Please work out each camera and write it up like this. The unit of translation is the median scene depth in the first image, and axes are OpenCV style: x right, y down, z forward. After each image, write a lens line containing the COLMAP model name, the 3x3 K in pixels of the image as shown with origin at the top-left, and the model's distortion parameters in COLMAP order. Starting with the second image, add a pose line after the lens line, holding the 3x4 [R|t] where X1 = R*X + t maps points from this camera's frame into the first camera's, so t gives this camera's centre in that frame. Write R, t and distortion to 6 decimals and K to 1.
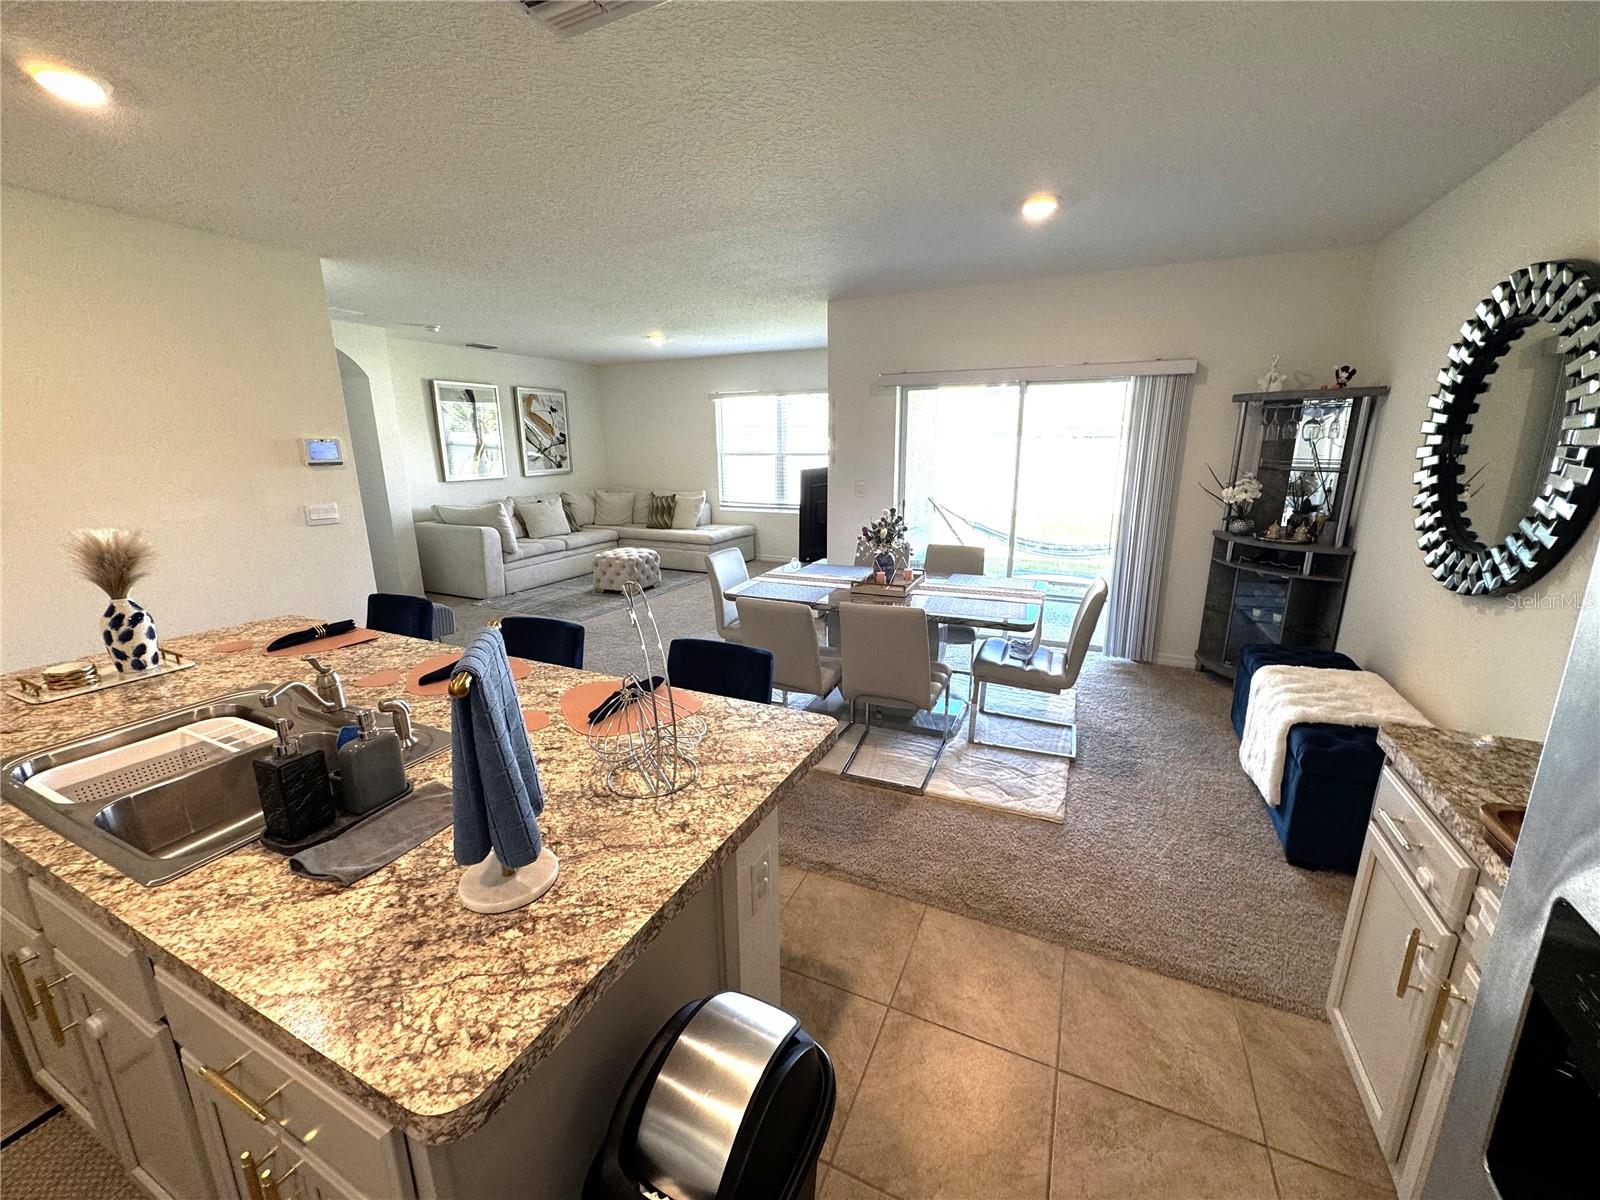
lens RADIAL K [[637.1, 0, 799.7], [0, 637.1, 597.1], [0, 0, 1]] dist [-0.002610, 0.000888]
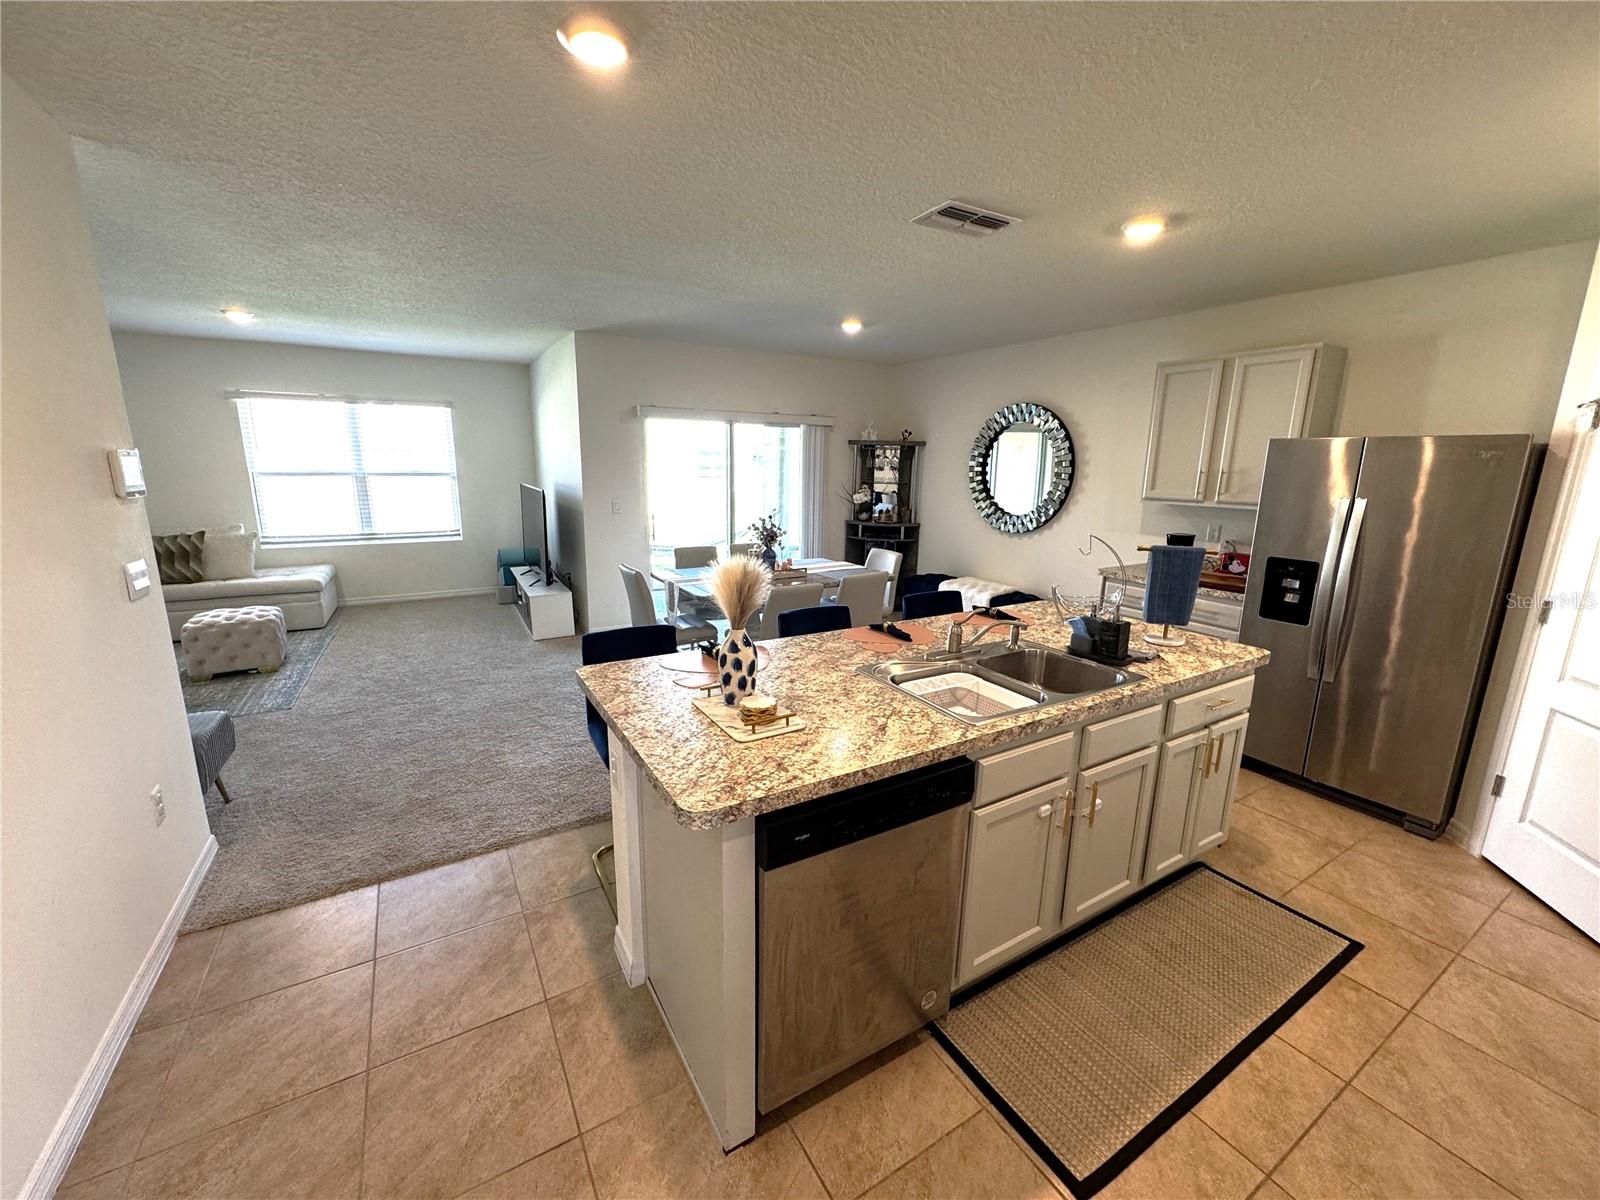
lens RADIAL K [[637.1, 0, 798.7], [0, 637.1, 595.4], [0, 0, 1]] dist [-0.002610, 0.000888]
pose [[0.559227, -0.155810, 0.814241, -0.869263], [0.179039, 0.981700, 0.064889, -0.045636], [-0.809451, 0.109493, 0.576889, 0.174980]]
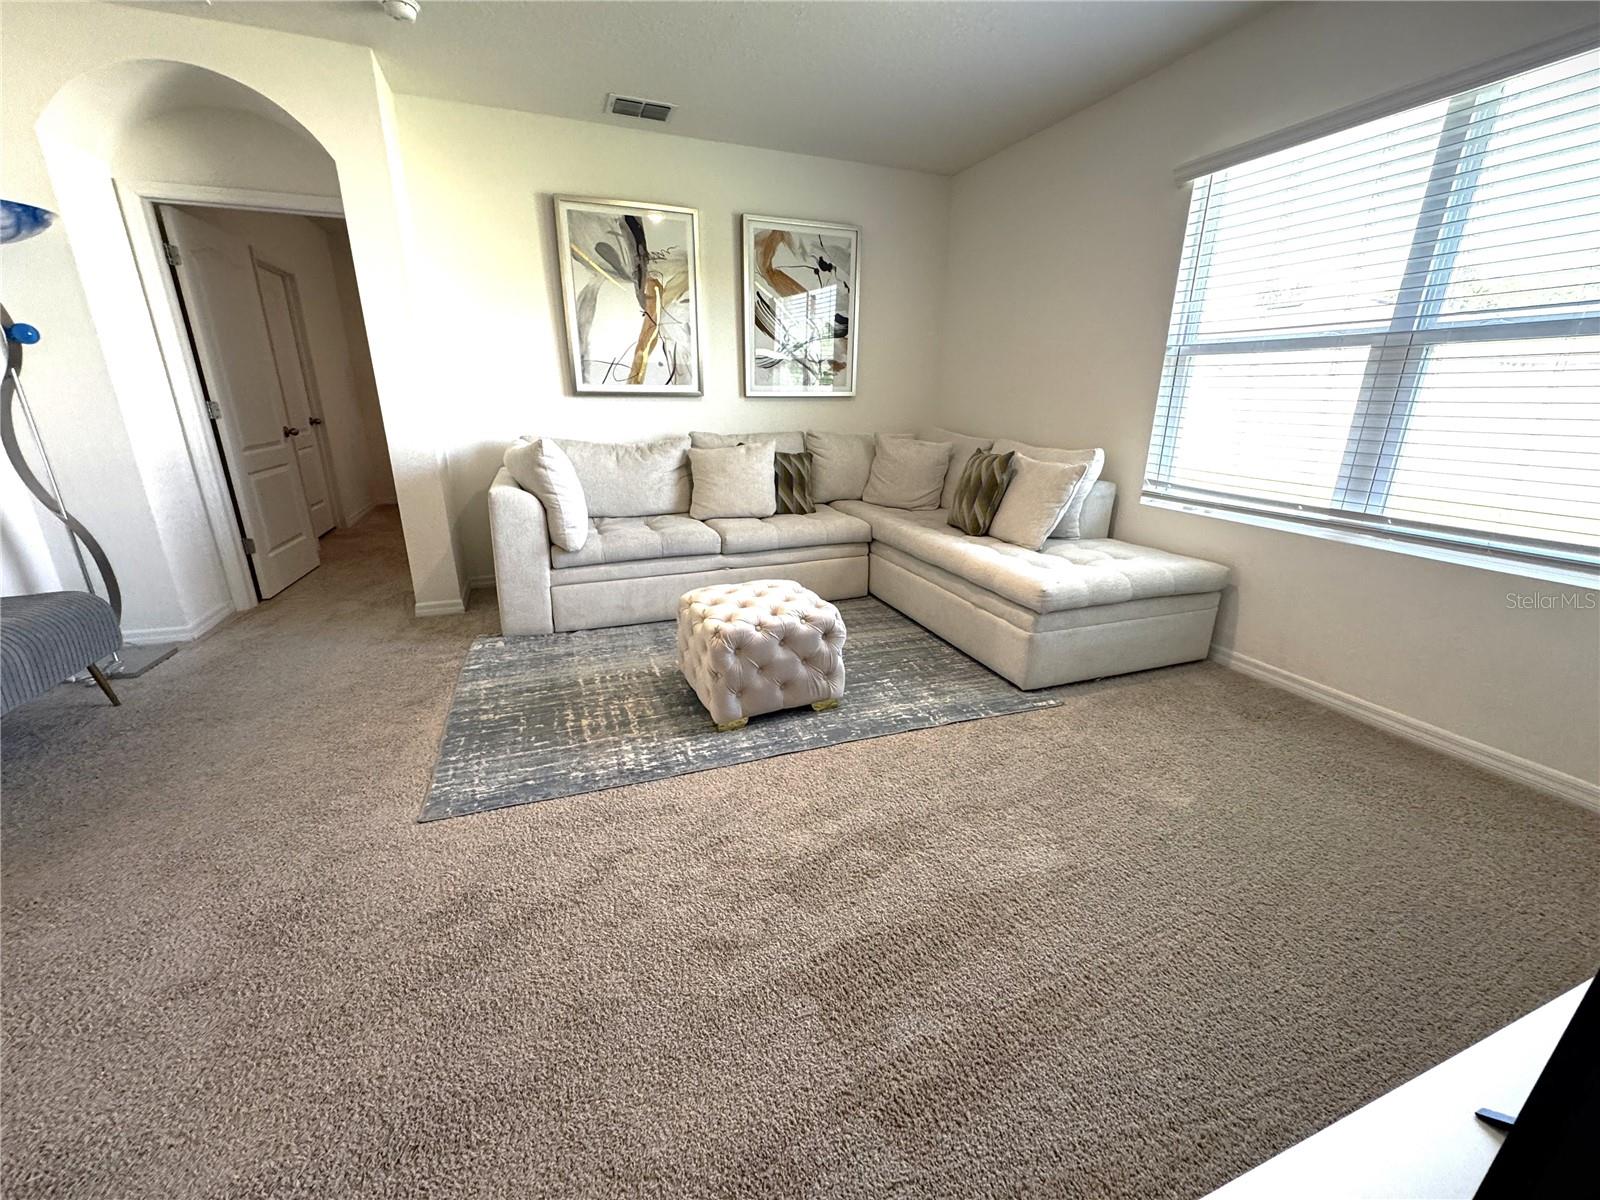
lens RADIAL K [[637.1, 0, 796.1], [0, 637.1, 597.0], [0, 0, 1]] dist [-0.002610, 0.000888]
pose [[0.727417, 0.222537, -0.649109, -0.037146], [-0.176544, 0.974803, 0.136353, -0.221209], [0.663097, 0.015411, 0.748375, 1.315825]]
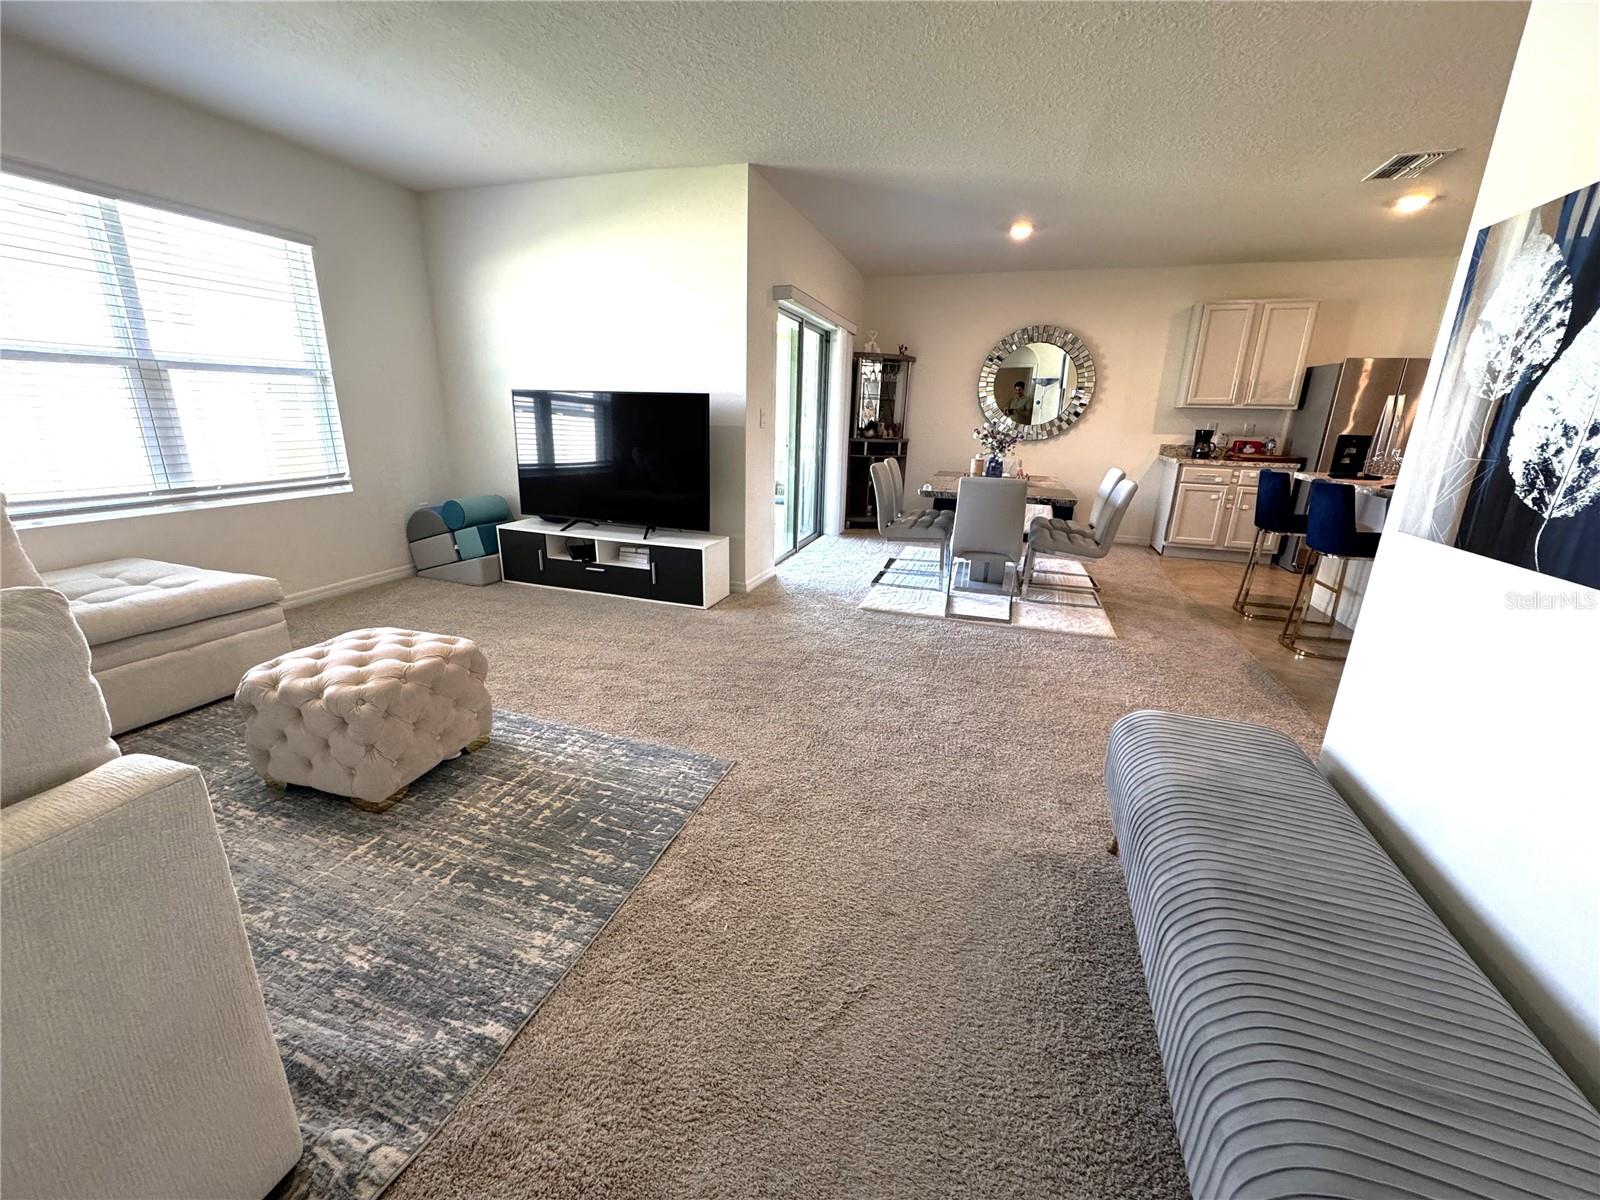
lens RADIAL K [[637.1, 0, 798.4], [0, 637.1, 594.9], [0, 0, 1]] dist [-0.002610, 0.000888]
pose [[-0.130205, -0.269630, 0.954121, -1.047082], [0.214556, 0.931849, 0.292615, -0.253388], [-0.967994, 0.242812, -0.063480, 1.430406]]
